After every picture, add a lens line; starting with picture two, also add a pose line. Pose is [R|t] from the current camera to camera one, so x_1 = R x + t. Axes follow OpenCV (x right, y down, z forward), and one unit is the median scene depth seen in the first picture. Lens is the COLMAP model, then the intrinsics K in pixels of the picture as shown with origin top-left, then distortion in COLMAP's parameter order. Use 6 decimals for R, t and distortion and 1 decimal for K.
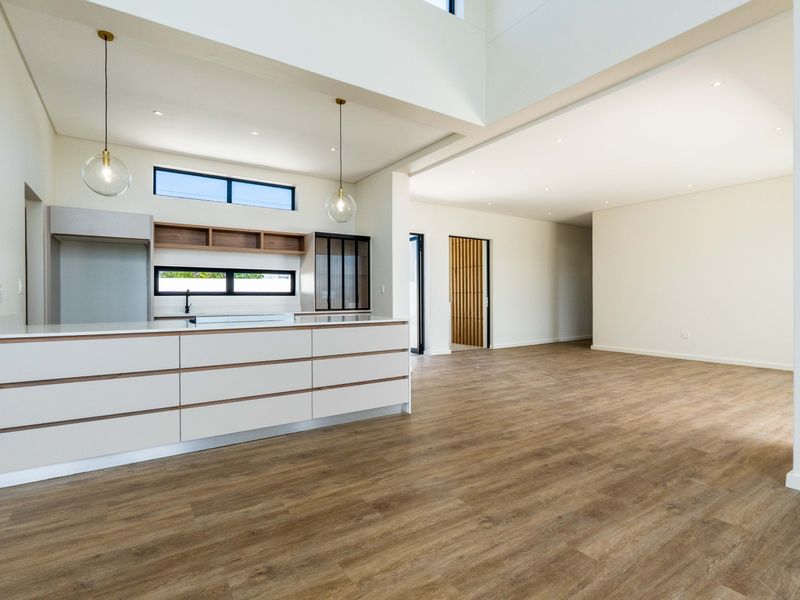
lens RADIAL K [[417.7, 0, 397.4], [0, 417.7, 299.0], [0, 0, 1]] dist [-0.002805, -0.000577]
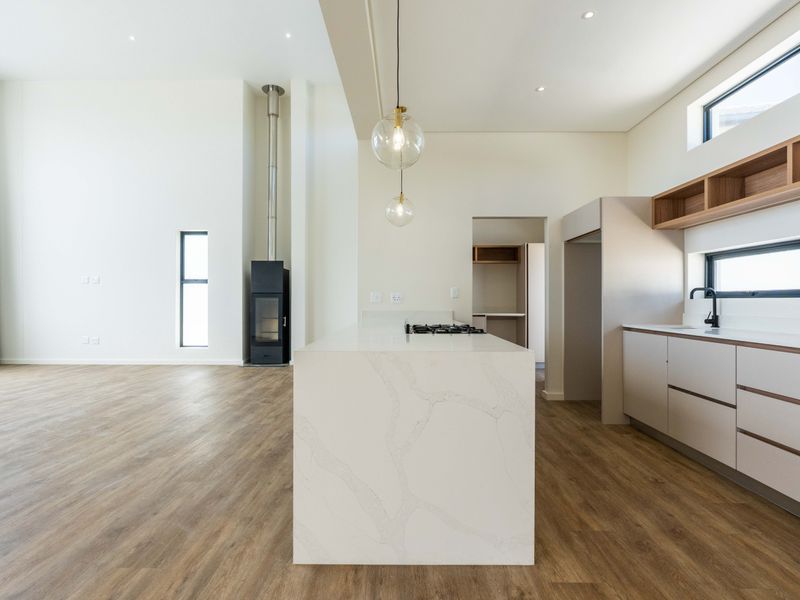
lens RADIAL K [[417.7, 0, 397.4], [0, 417.7, 299.0], [0, 0, 1]] dist [-0.002805, -0.000577]
pose [[-0.559420, -0.004663, -0.828871, 0.213888], [-0.009417, 0.999955, 0.000731, -0.005073], [0.828831, 0.008214, -0.559439, 0.849151]]
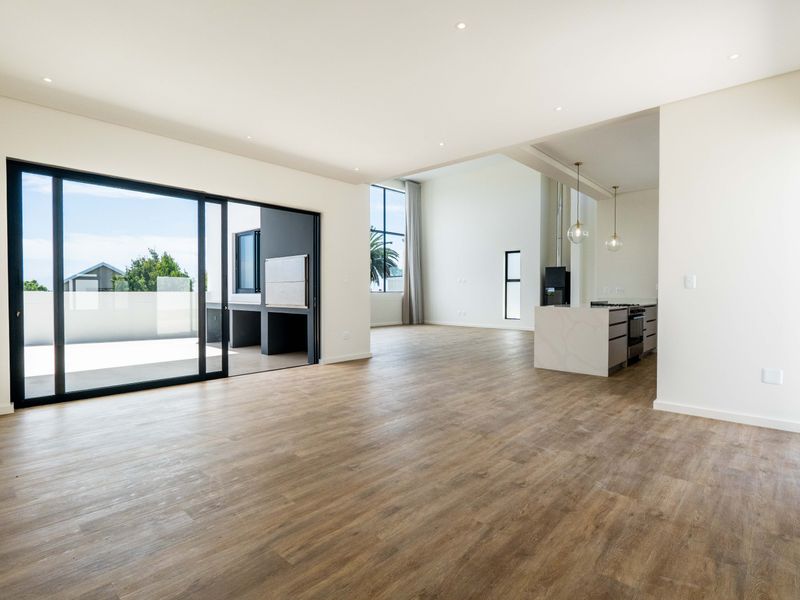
lens RADIAL K [[417.7, 0, 397.4], [0, 417.7, 299.0], [0, 0, 1]] dist [-0.002805, -0.000577]
pose [[-0.970901, 0.006989, -0.239379, 0.579262], [0.000287, 0.999607, 0.028020, -0.015716], [0.239481, 0.027136, -0.970522, 1.532970]]
